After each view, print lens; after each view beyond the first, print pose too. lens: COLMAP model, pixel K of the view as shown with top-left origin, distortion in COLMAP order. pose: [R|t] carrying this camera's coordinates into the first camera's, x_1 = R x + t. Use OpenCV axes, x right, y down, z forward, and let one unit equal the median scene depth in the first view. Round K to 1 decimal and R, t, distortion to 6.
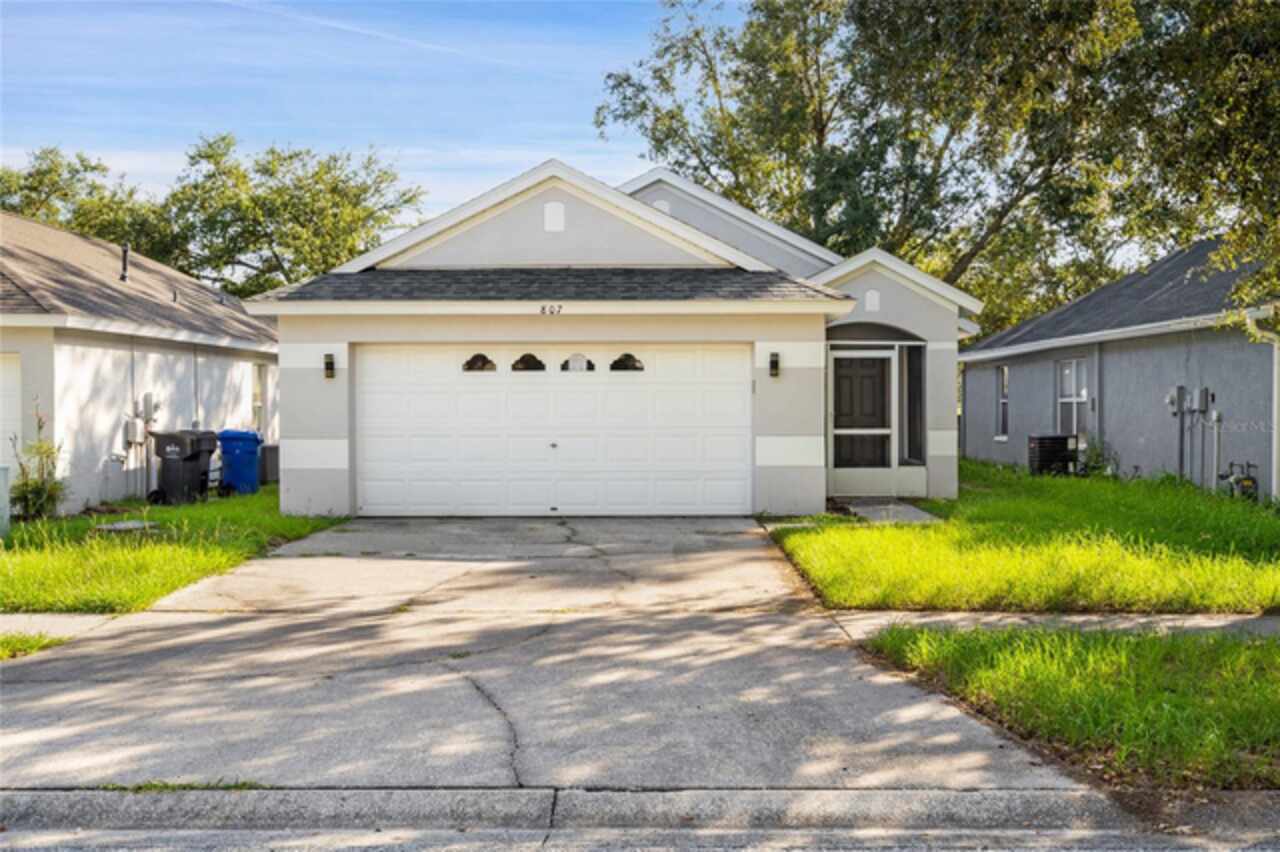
lens RADIAL K [[1287.2, 0, 639.9], [0, 1287.2, 427.9], [0, 0, 1]] dist [-0.012055, 0.000000]
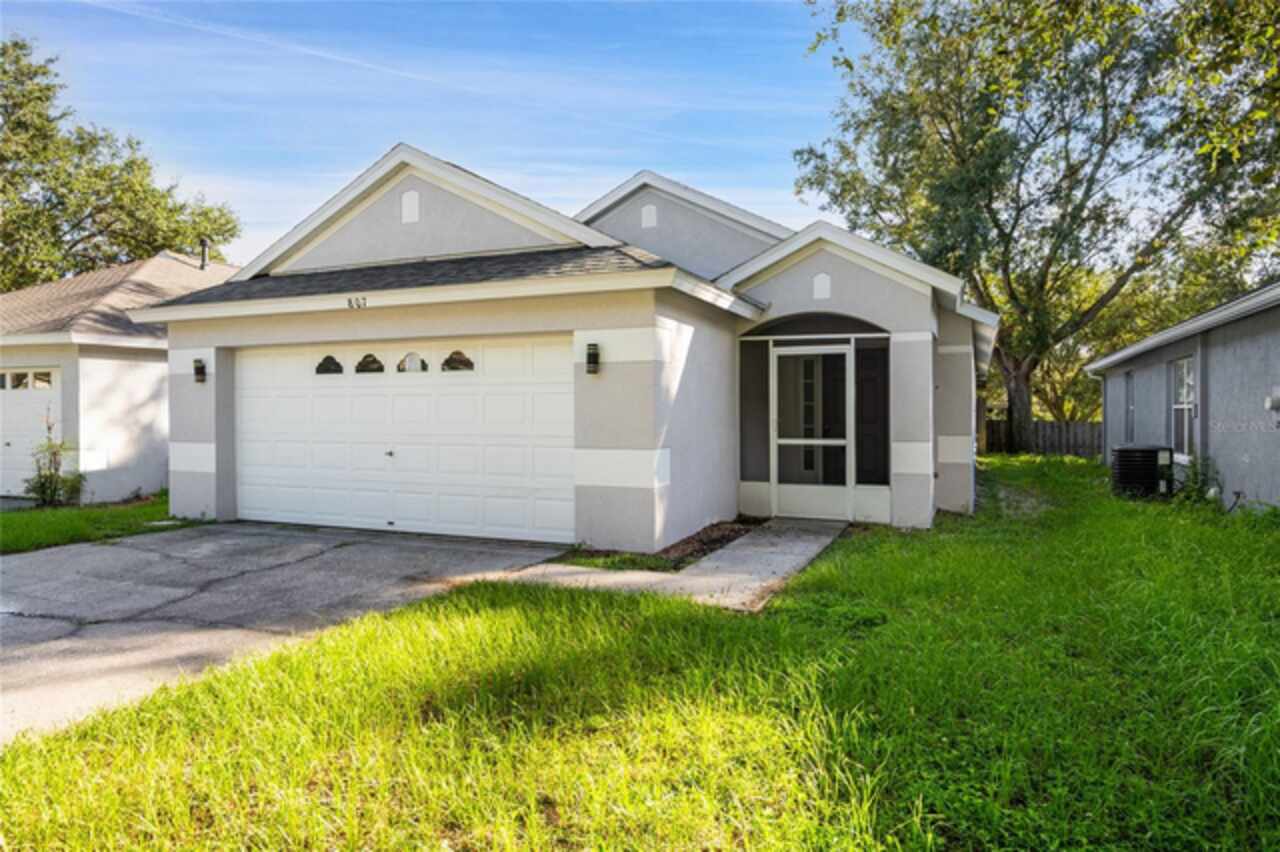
lens RADIAL K [[778.2, 0, 640.4], [0, 778.2, 416.5], [0, 0, 1]] dist [0.016547, 0.001008]
pose [[0.919962, 0.003321, -0.391994, 0.277022], [-0.008645, 0.999893, -0.011819, -0.006936], [0.391913, 0.014262, 0.919892, 0.495173]]
